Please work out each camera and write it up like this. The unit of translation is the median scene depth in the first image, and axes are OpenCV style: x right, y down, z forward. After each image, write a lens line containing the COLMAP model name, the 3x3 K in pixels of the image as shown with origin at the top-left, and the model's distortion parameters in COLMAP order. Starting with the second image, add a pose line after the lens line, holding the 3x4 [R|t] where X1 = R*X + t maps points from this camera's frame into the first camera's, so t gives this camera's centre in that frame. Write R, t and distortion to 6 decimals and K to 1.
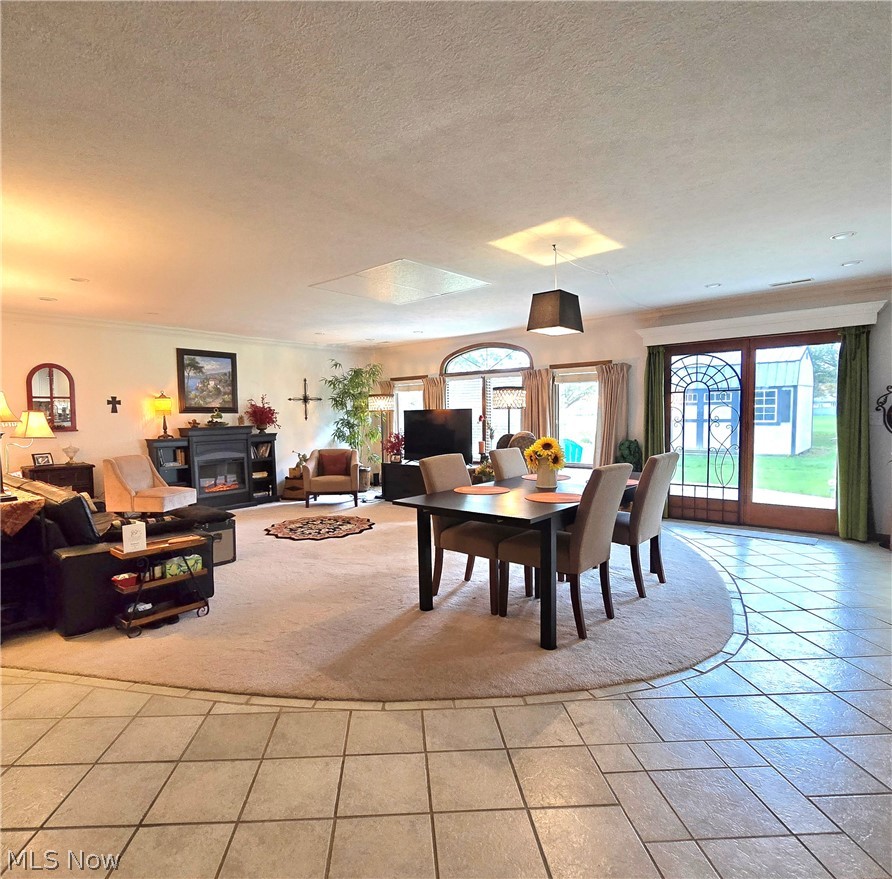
lens RADIAL K [[538.6, 0, 407.1], [0, 538.6, 444.4], [0, 0, 1]] dist [0.003852, -0.000218]
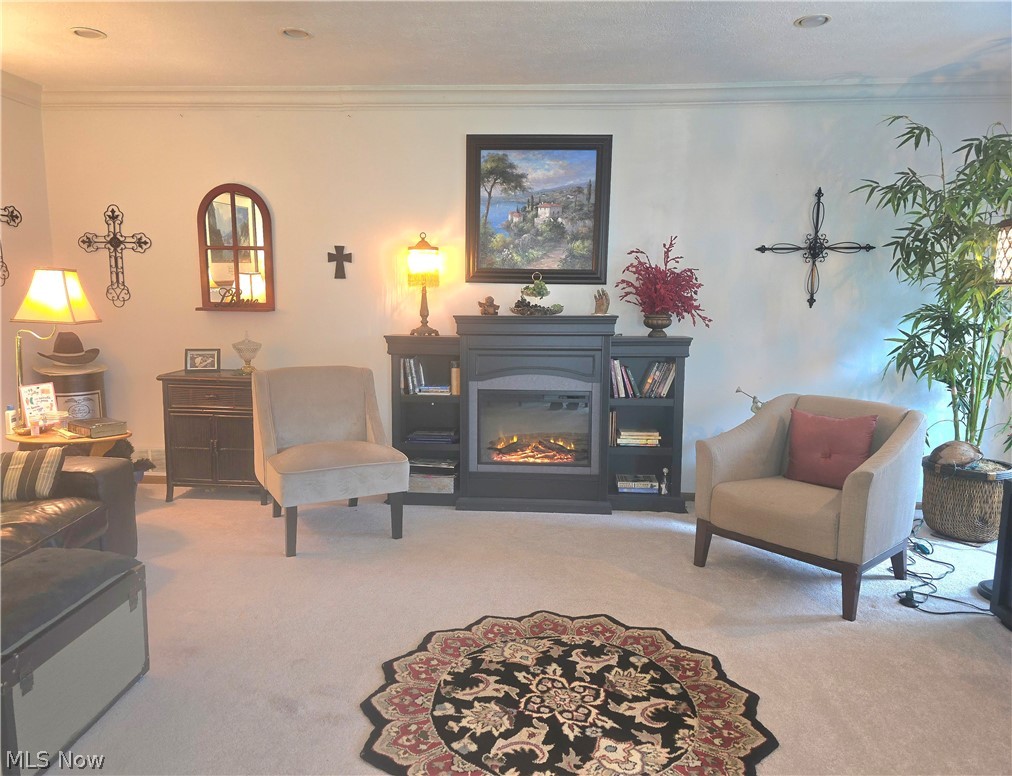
lens RADIAL K [[692.2, 0, 506.0], [0, 692.2, 388.0], [0, 0, 1]] dist [0.079502, -0.068208]
pose [[0.624245, 0.128287, -0.770624, 0.069752], [-0.063634, 0.991497, 0.113509, -0.038406], [0.778633, -0.021819, 0.627100, 0.665124]]
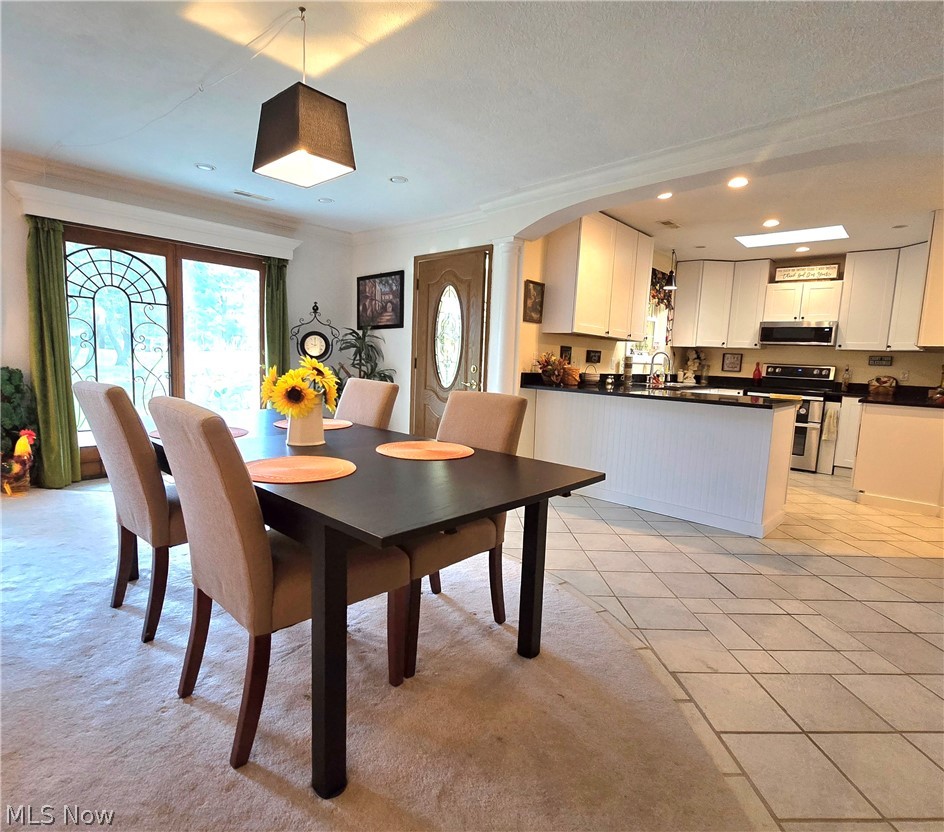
lens RADIAL K [[525.9, 0, 472.0], [0, 525.9, 416.0], [0, 0, 1]] dist [0.002221, 0.000123]
pose [[-0.008076, -0.093596, 0.995577, -0.168802], [0.016597, 0.995460, 0.093720, -0.000282], [-0.999830, 0.017281, -0.006486, 0.457480]]
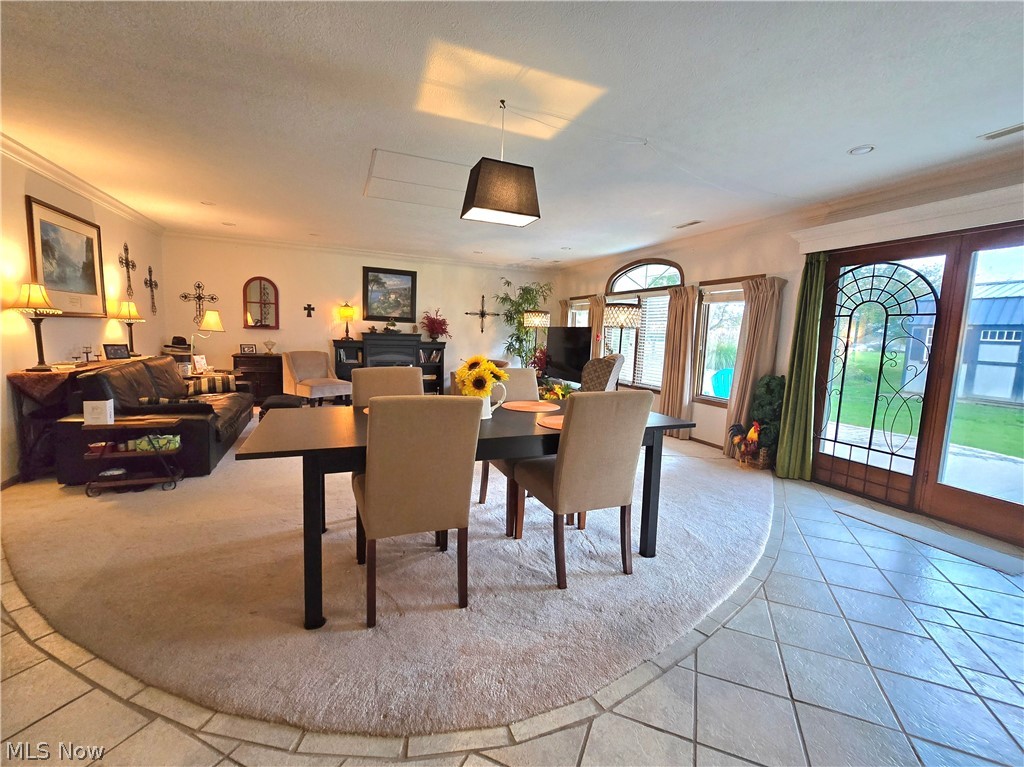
lens RADIAL K [[438.2, 0, 511.5], [0, 438.2, 381.1], [0, 0, 1]] dist [-0.001576, -0.000011]
pose [[0.904338, 0.097101, -0.415624, 0.315588], [-0.076912, 0.994911, 0.065088, -0.011467], [0.419829, -0.026895, 0.907205, 0.240817]]
